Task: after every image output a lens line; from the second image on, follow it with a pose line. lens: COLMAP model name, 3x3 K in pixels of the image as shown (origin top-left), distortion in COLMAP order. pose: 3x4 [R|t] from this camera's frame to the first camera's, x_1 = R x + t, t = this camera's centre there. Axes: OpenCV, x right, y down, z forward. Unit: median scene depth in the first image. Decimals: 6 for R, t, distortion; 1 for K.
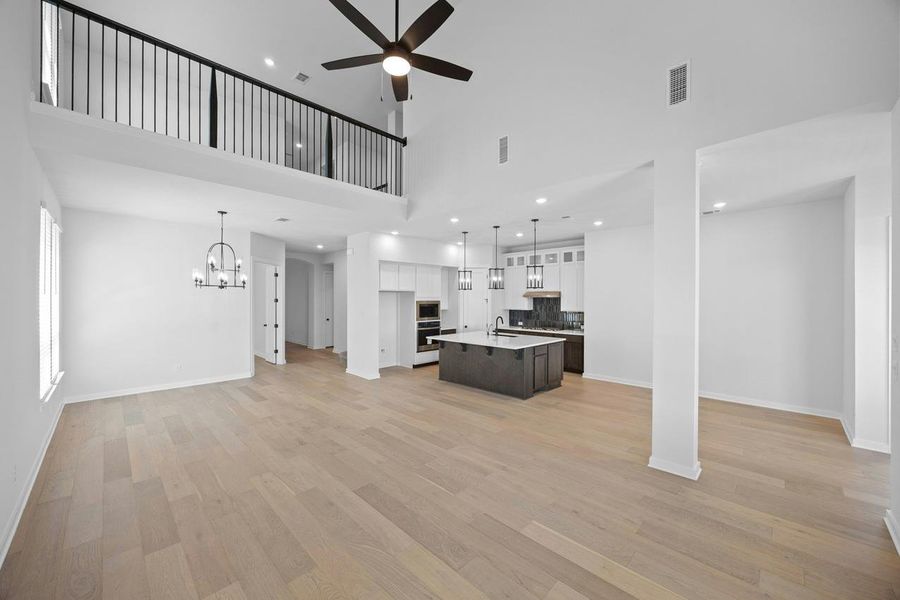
lens RADIAL K [[339.1, 0, 446.1], [0, 339.1, 300.3], [0, 0, 1]] dist [0.001288, 0.000061]
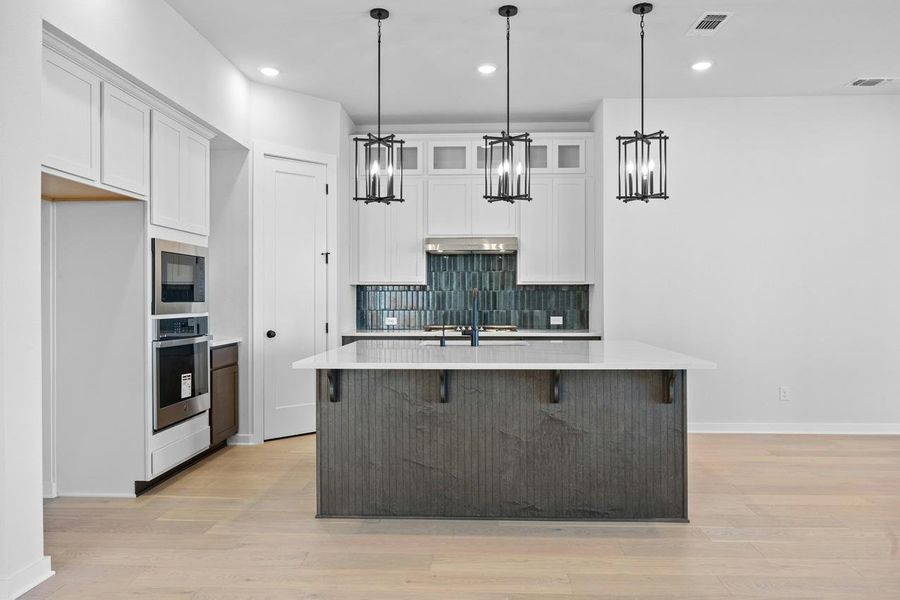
lens RADIAL K [[628.3, 0, 450.0], [0, 628.3, 300.0], [0, 0, 1]] dist [0.002119, 0.000609]
pose [[0.734160, -0.002287, 0.678973, -0.279644], [0.003546, 0.999994, -0.000465, 0.056911], [-0.678968, 0.002749, 0.734163, 0.541004]]
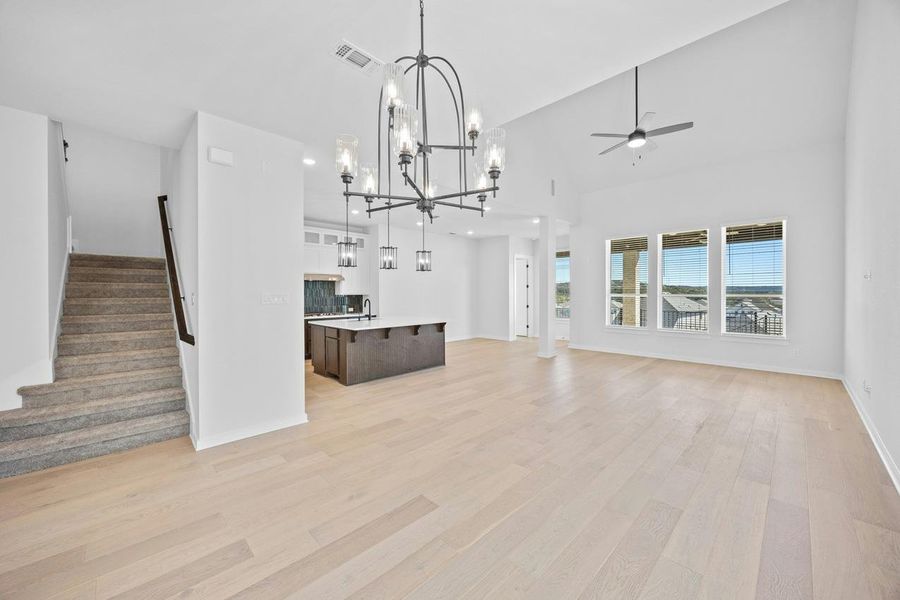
lens RADIAL K [[339.1, 0, 446.1], [0, 339.1, 300.3], [0, 0, 1]] dist [0.001288, 0.000061]
pose [[0.016628, -0.019234, 0.999677, -0.741773], [0.004723, 0.999805, 0.019158, 0.032028], [-0.999851, 0.004403, 0.016715, 0.751112]]
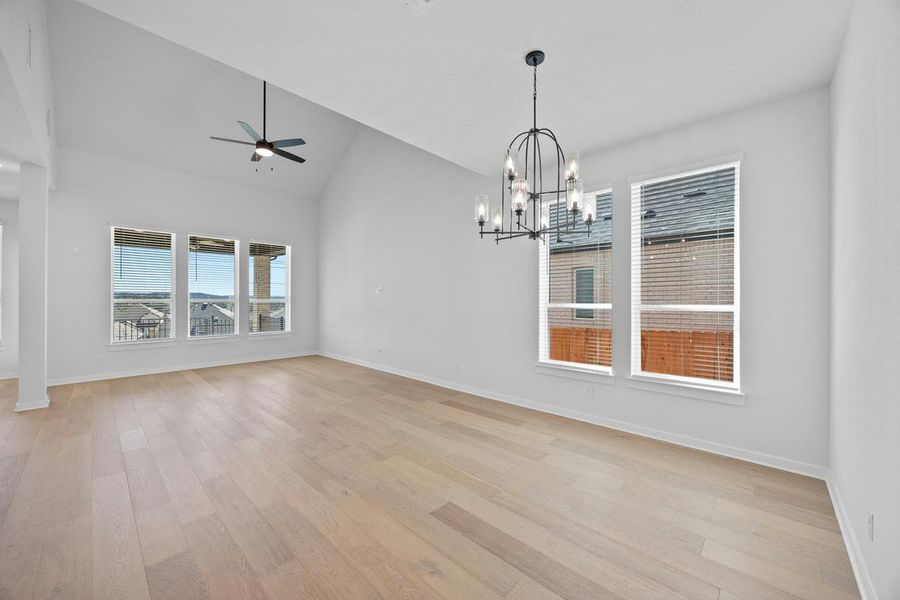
lens RADIAL K [[339.3, 0, 458.5], [0, 339.3, 298.7], [0, 0, 1]] dist [-0.013774, 0.000134]
pose [[-0.999115, -0.002359, -0.041989, -0.423677], [-0.002378, 0.999997, 0.000402, 0.031338], [0.041988, 0.000501, -0.999118, 1.094215]]
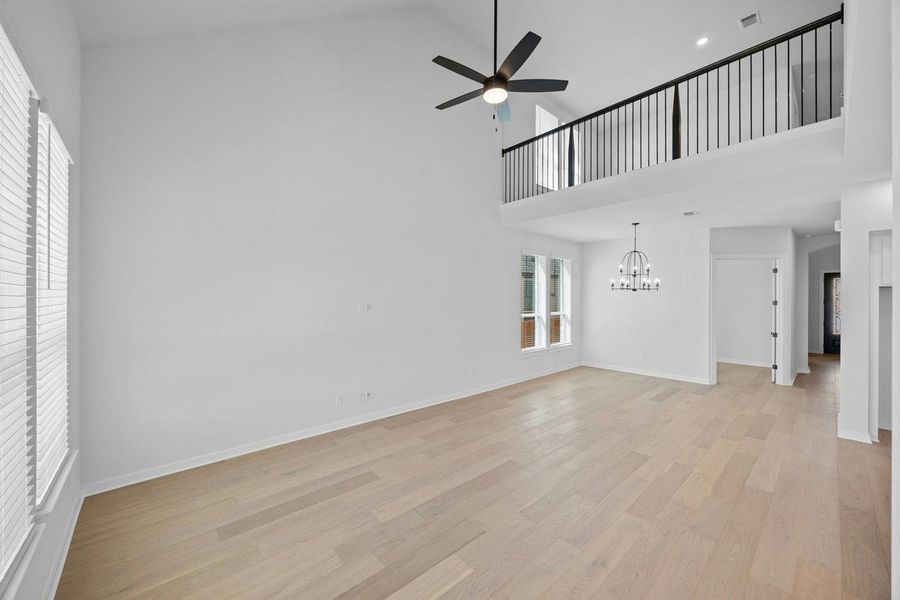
lens RADIAL K [[339.3, 0, 458.5], [0, 339.3, 298.7], [0, 0, 1]] dist [-0.013774, 0.000134]
pose [[-0.043707, -0.006189, -0.999025, 0.375649], [-0.010618, 0.999927, -0.005730, 0.002980], [0.998988, 0.010357, -0.043769, 0.351698]]
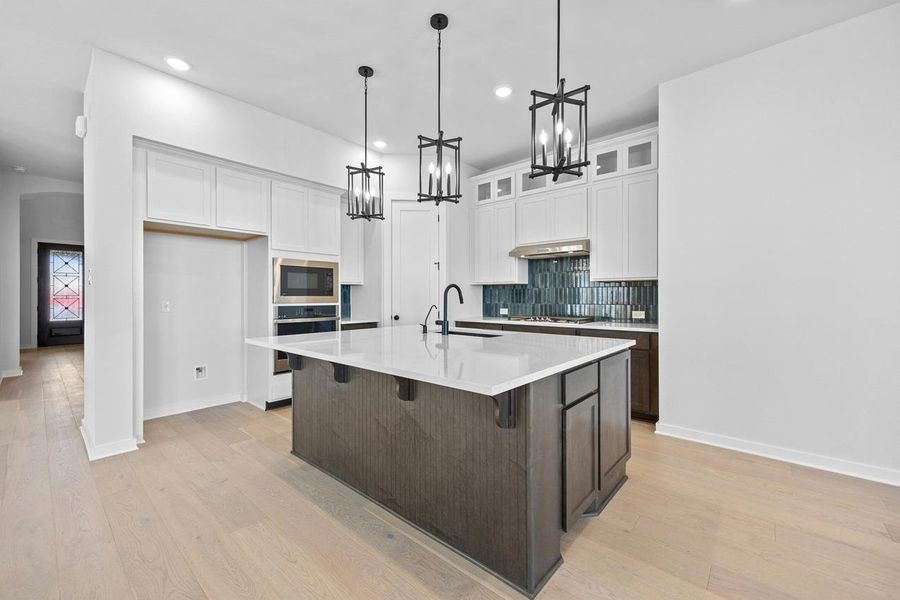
lens RADIAL K [[360.8, 0, 450.0], [0, 360.8, 300.0], [0, 0, 1]] dist [0.001038, 0.000042]
pose [[0.996871, -0.001476, 0.079030, 0.118026], [0.001231, 0.999994, 0.003148, 0.062237], [-0.079034, -0.003041, 0.996867, 0.576135]]
